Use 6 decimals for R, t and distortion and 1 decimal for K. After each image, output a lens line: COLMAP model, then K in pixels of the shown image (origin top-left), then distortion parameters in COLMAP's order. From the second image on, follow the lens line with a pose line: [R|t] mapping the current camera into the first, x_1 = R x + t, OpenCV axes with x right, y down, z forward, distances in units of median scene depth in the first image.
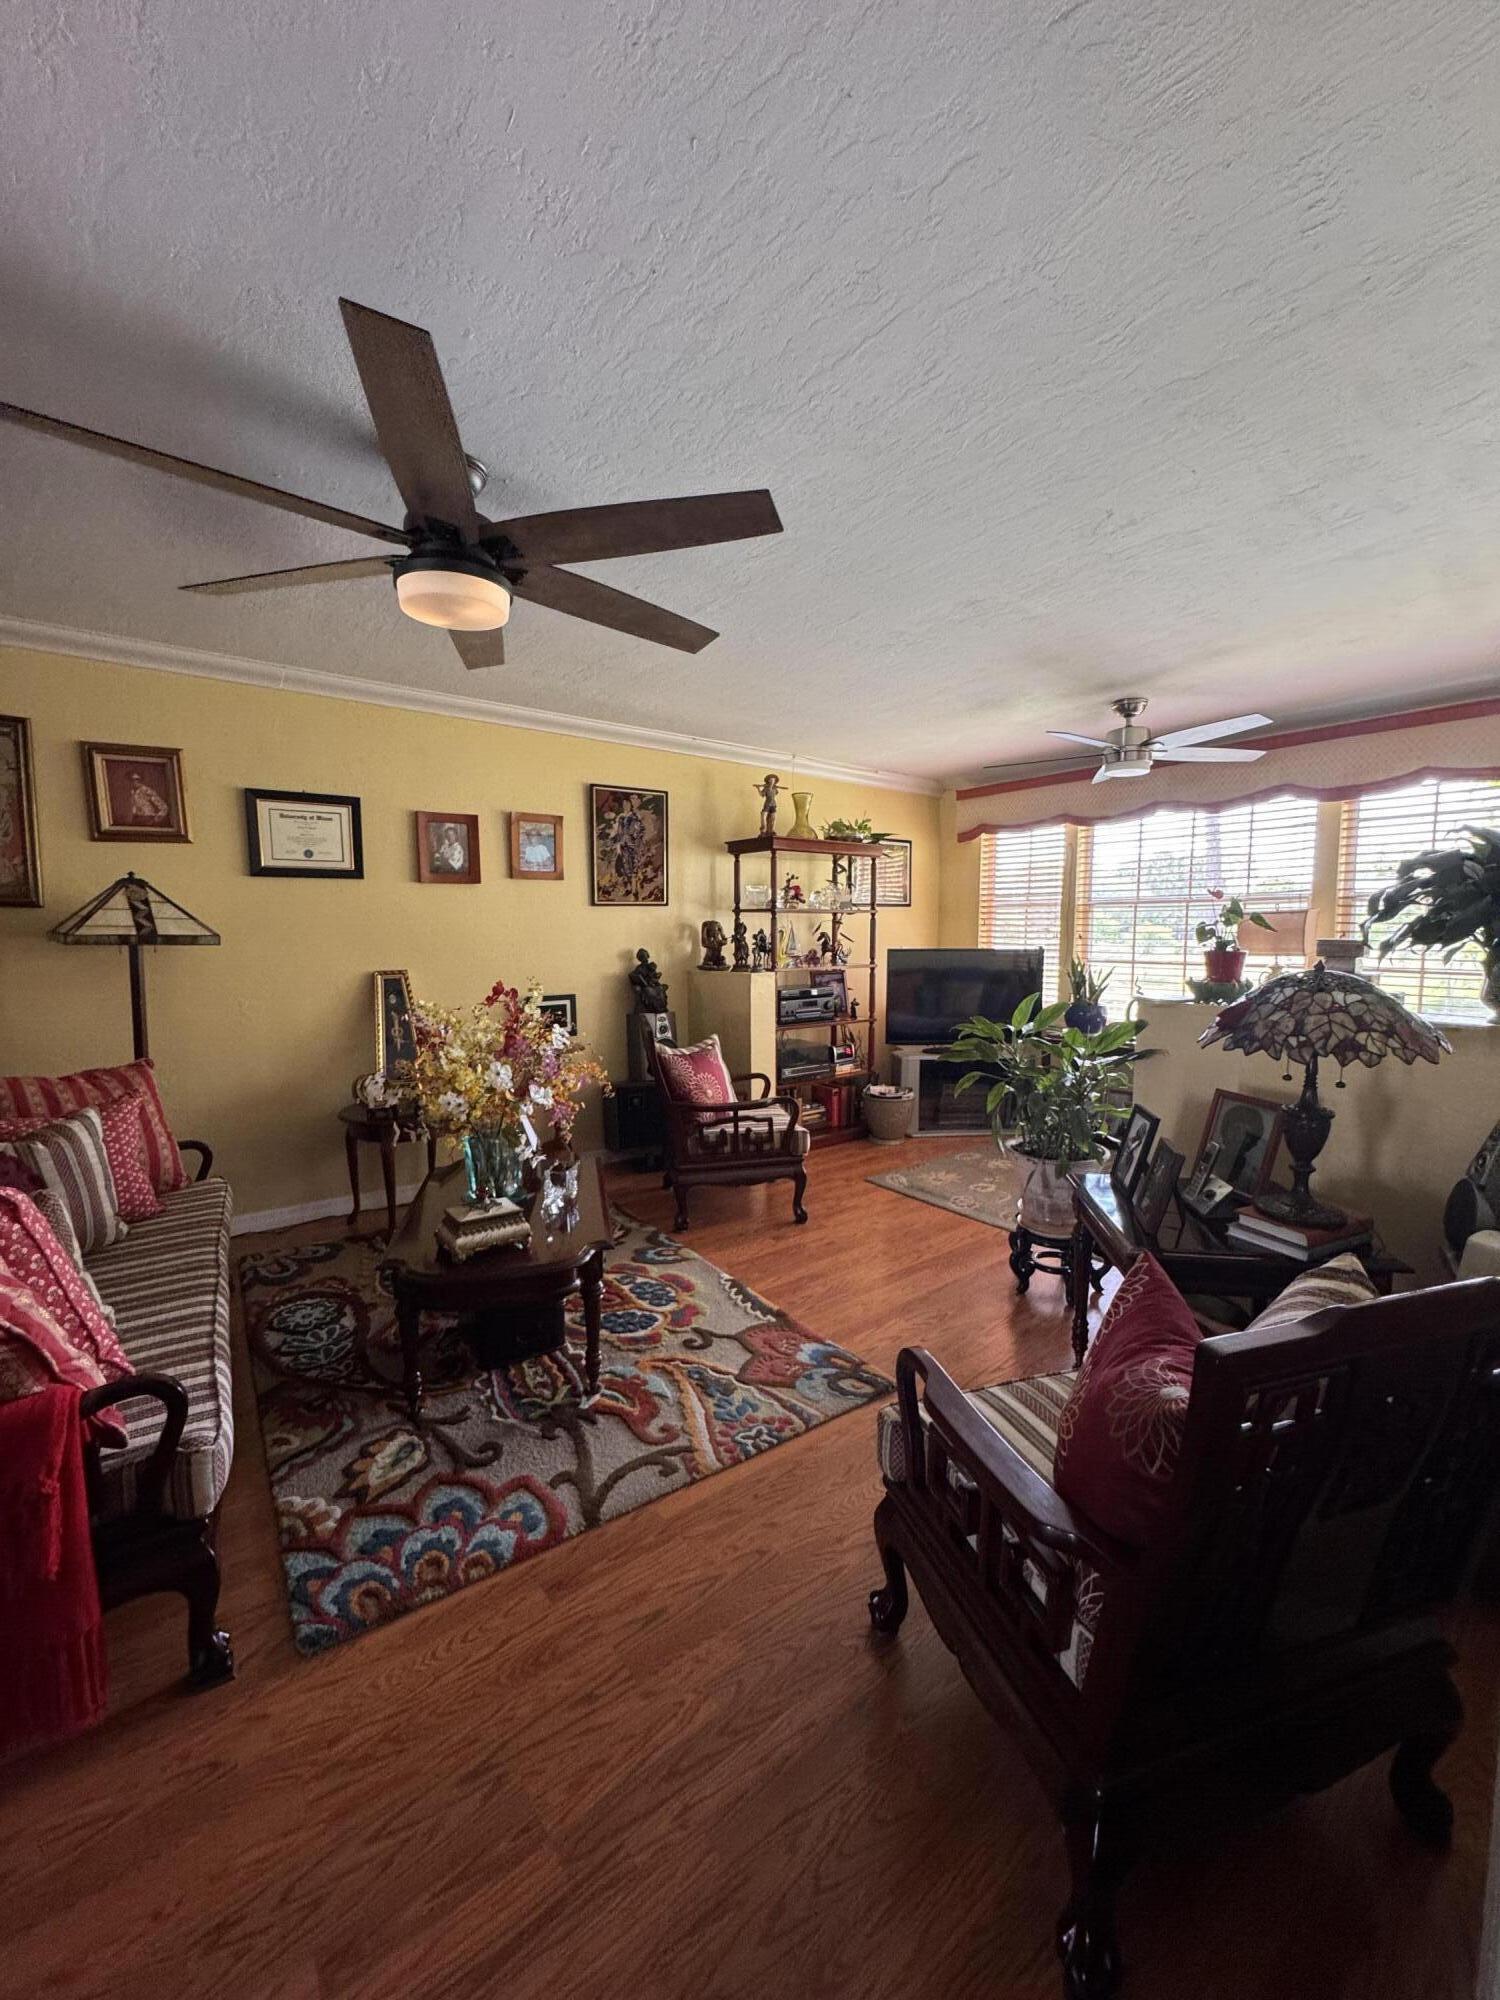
lens RADIAL K [[797.3, 0, 751.3], [0, 797.3, 999.7], [0, 0, 1]] dist [-0.001898, -0.000112]
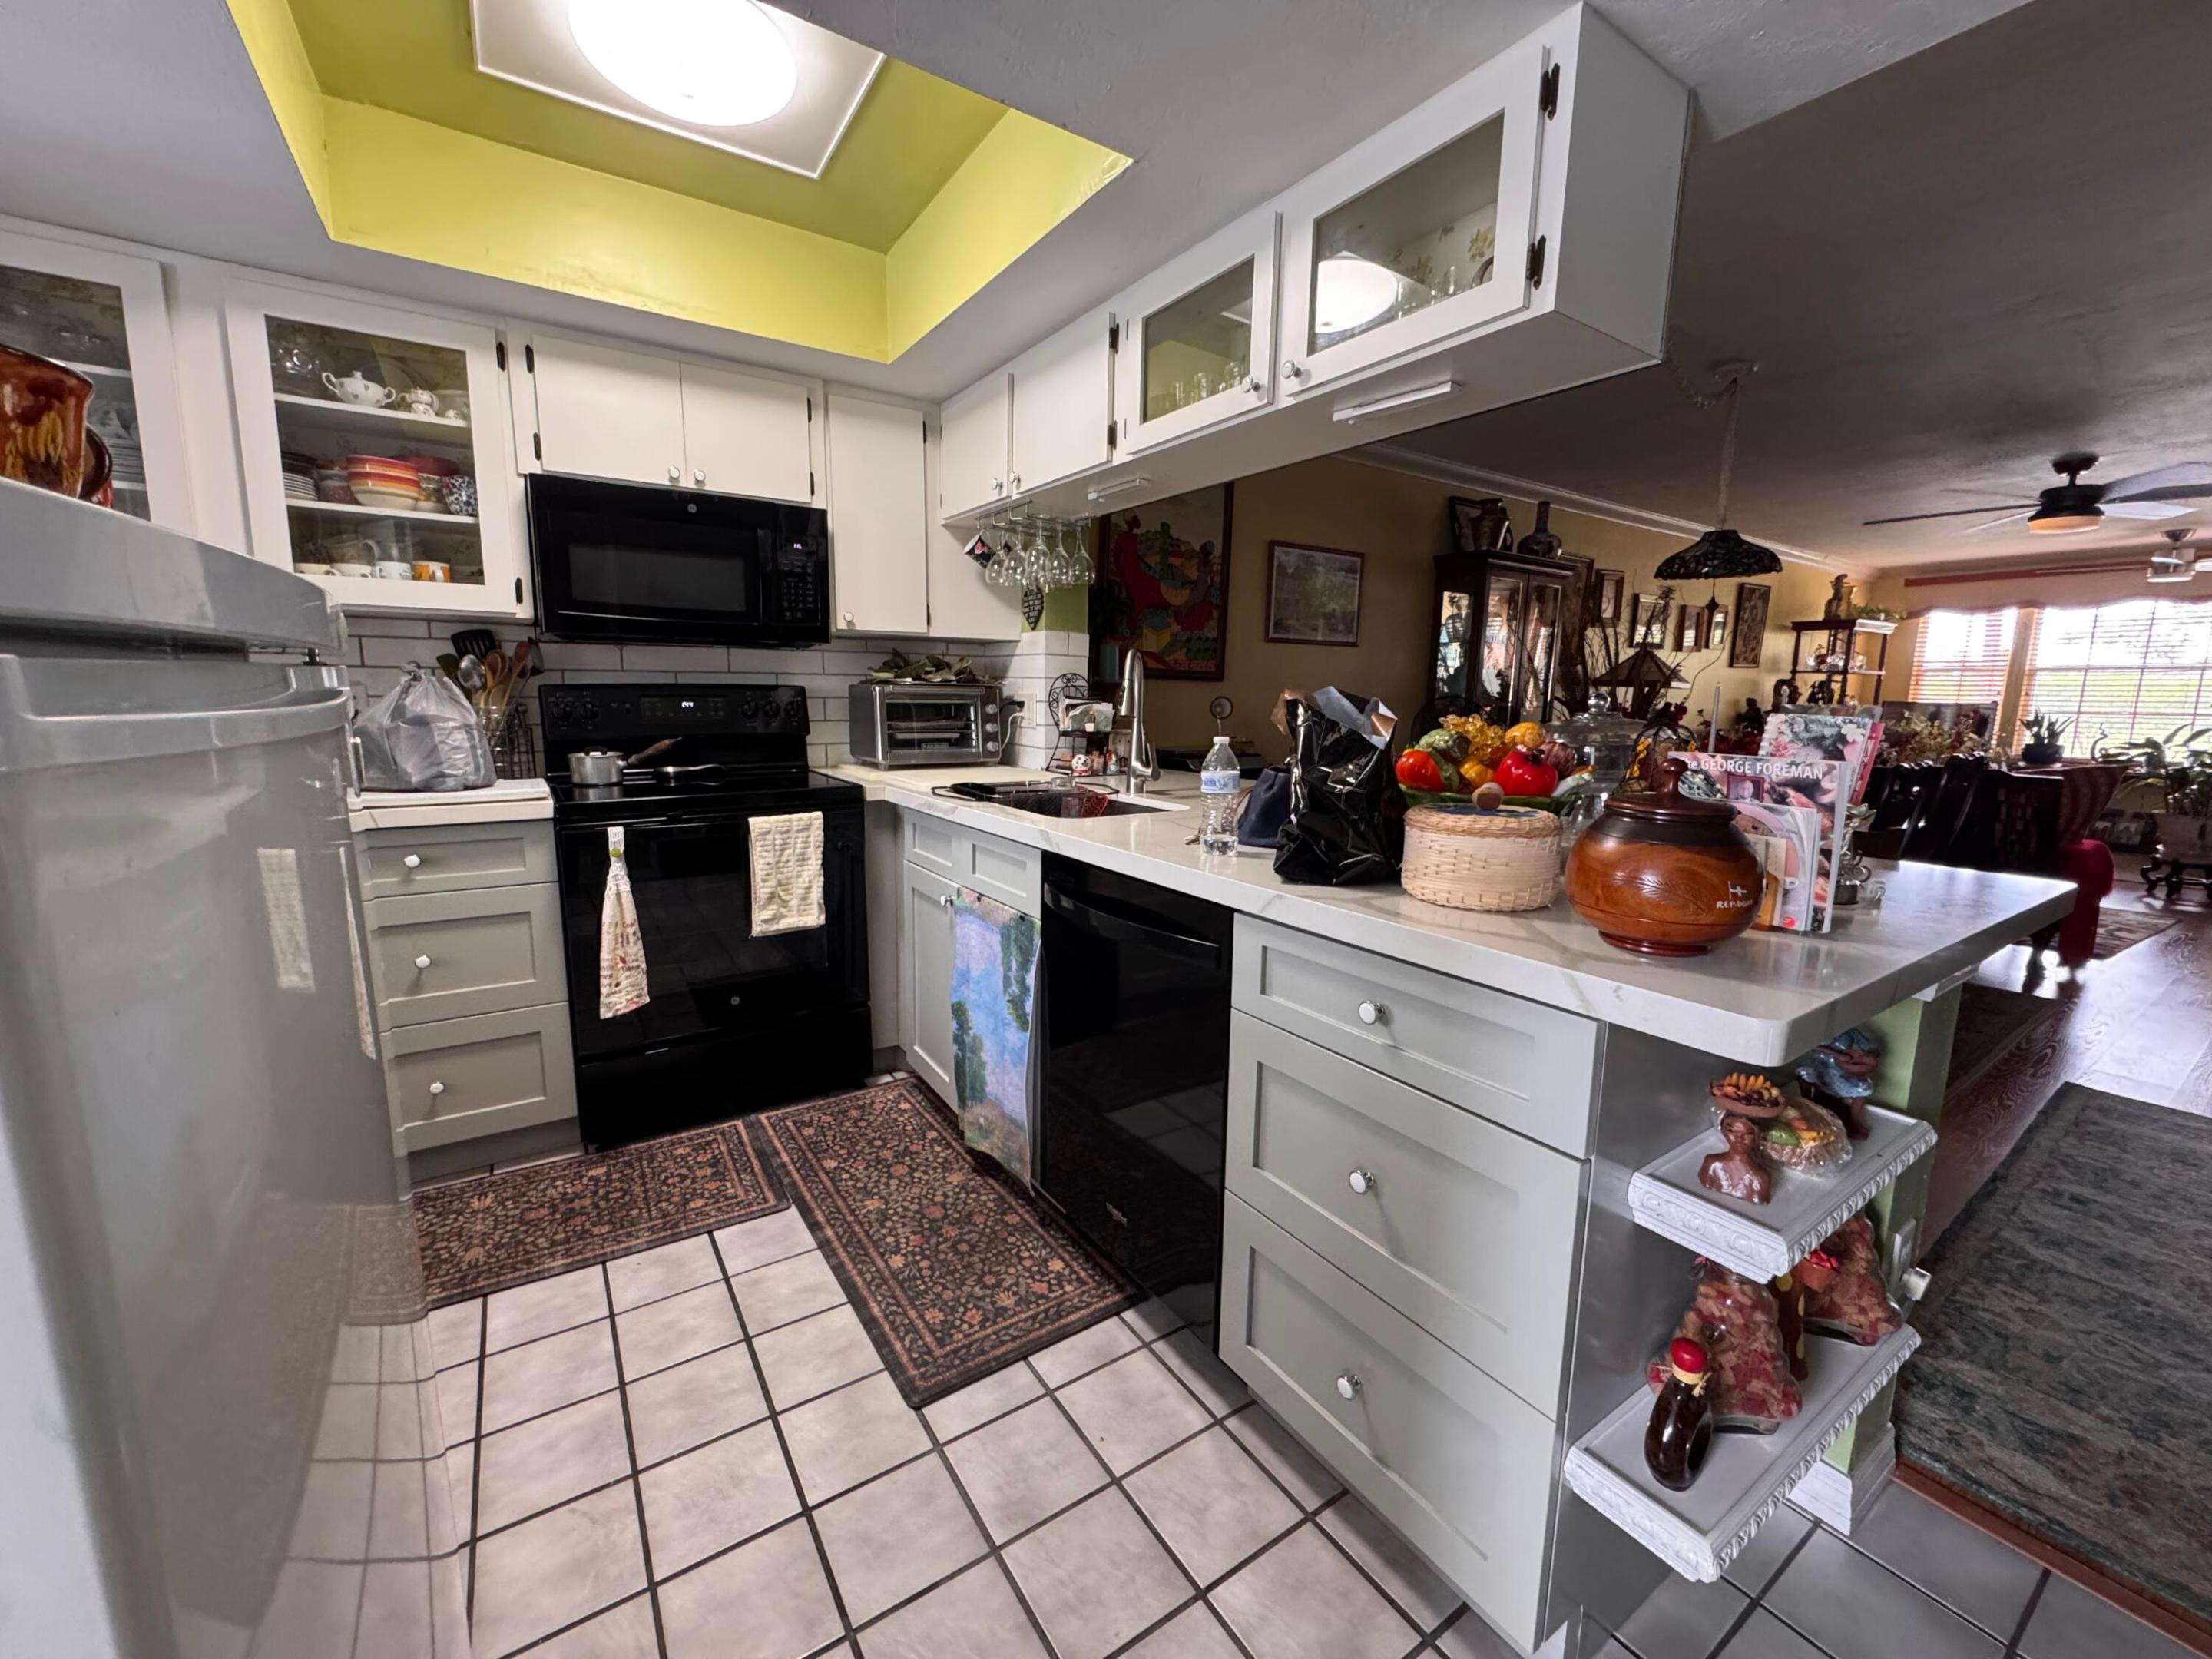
lens RADIAL K [[882.6, 0, 1106.5], [0, 882.6, 827.1], [0, 0, 1]] dist [-0.002711, 0.000205]
pose [[0.997698, 0.021773, -0.064219, -2.473813], [-0.017493, 0.997634, 0.066481, 0.172814], [0.065515, -0.065205, 0.995719, -1.404987]]
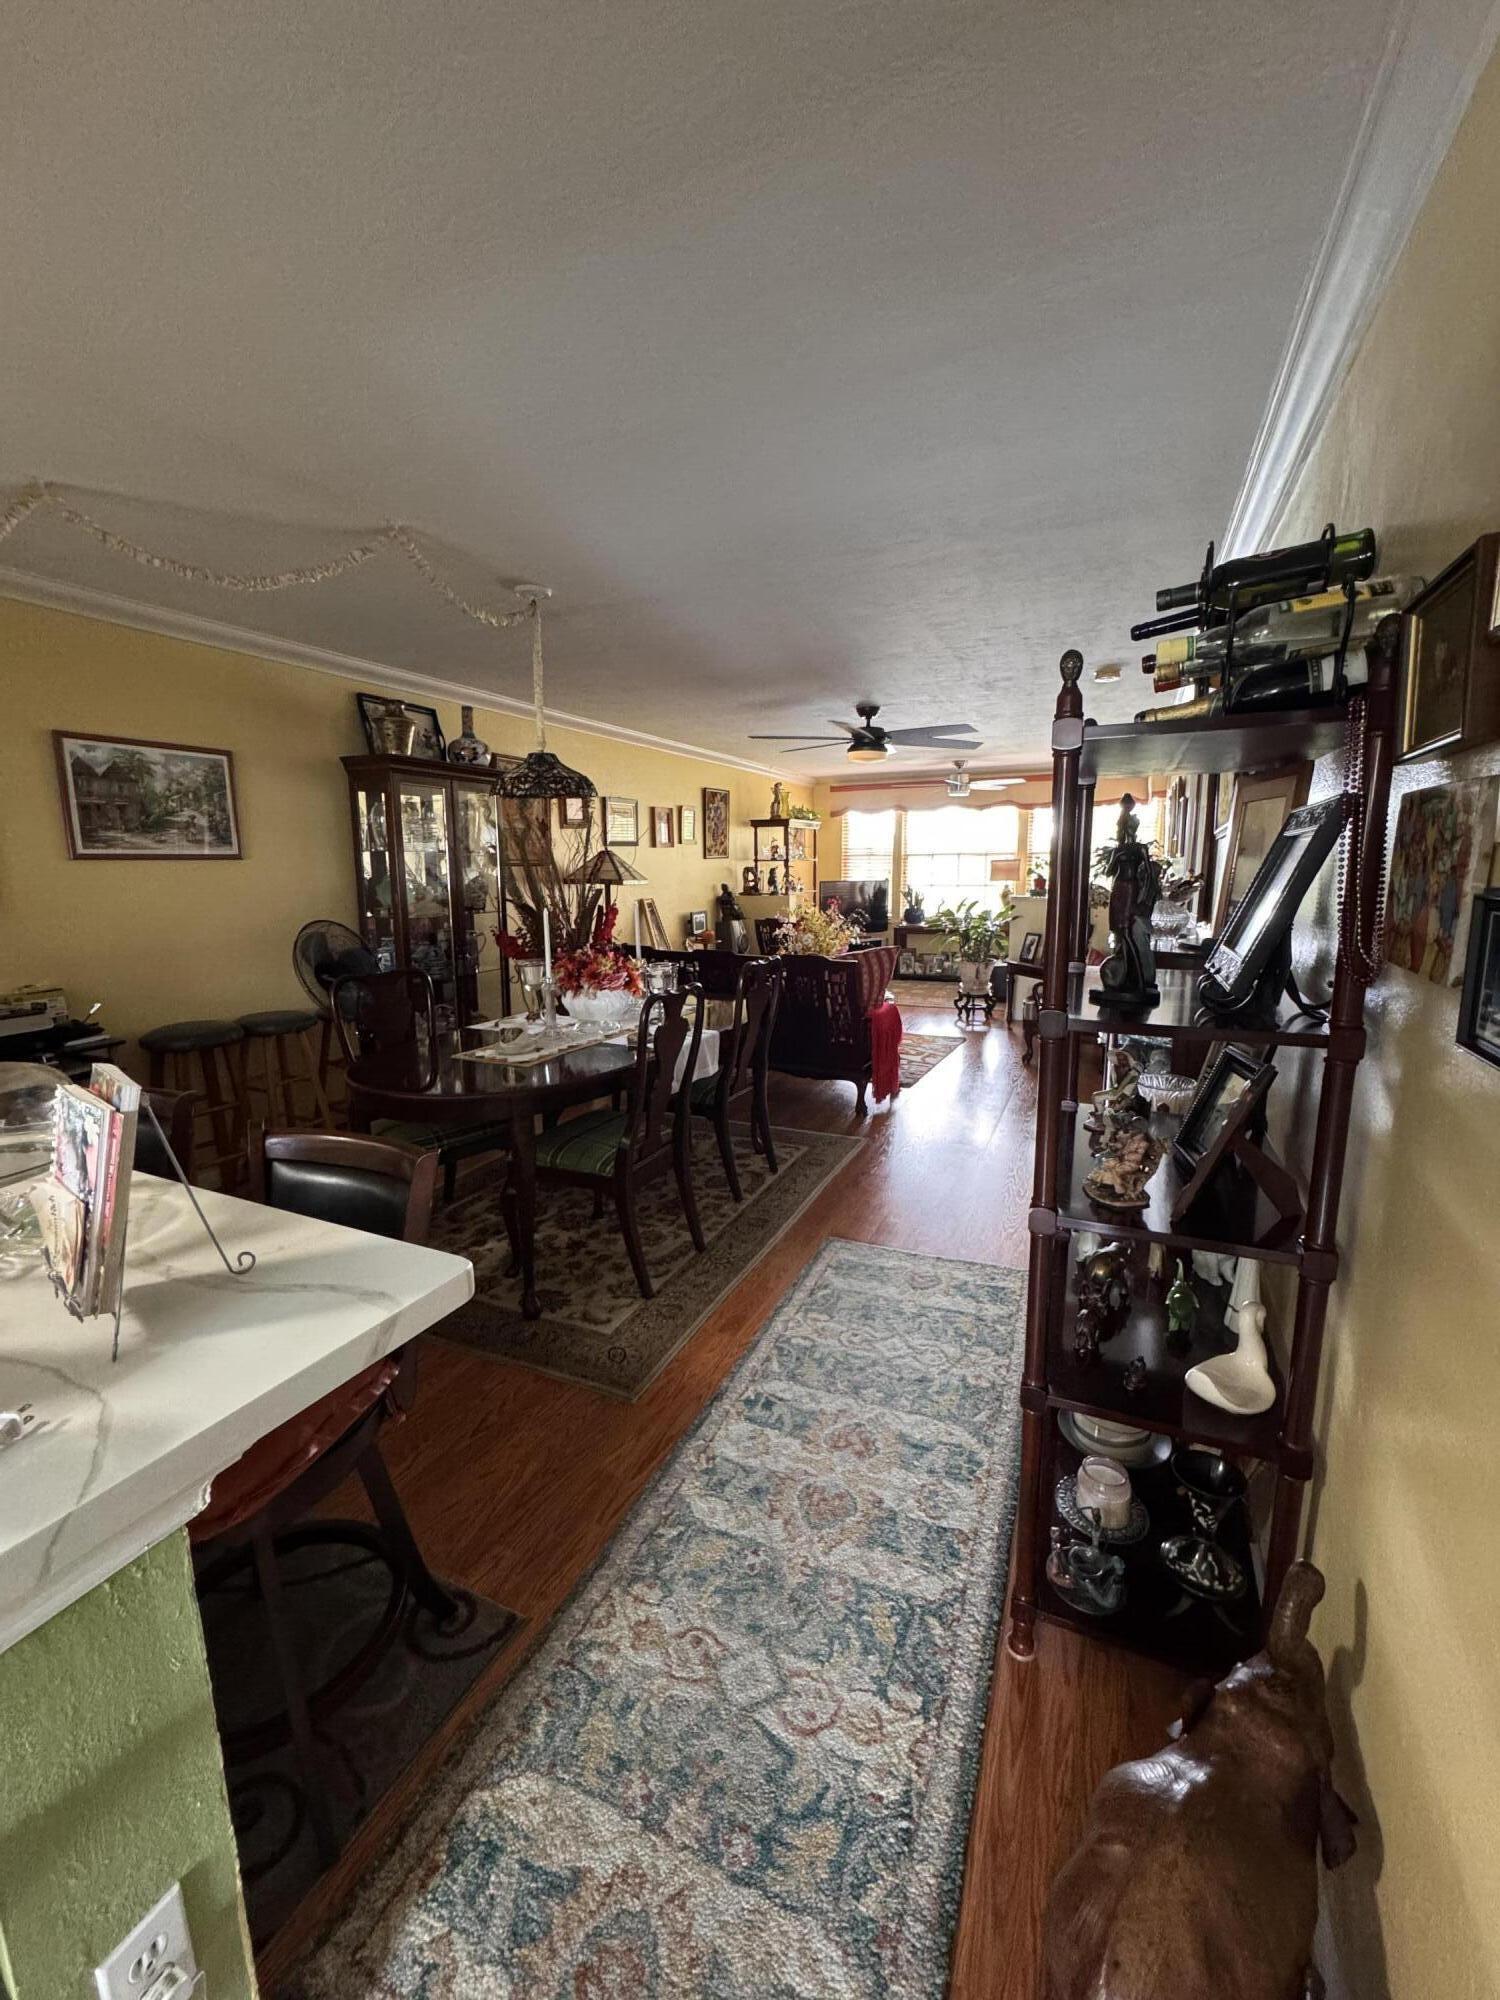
lens RADIAL K [[797.3, 0, 751.3], [0, 797.3, 999.7], [0, 0, 1]] dist [-0.001898, -0.000112]
pose [[0.886739, -0.084224, 0.454534, -1.853633], [0.045855, 0.994439, 0.094808, 0.051954], [-0.459991, -0.063227, 0.885669, -1.197371]]
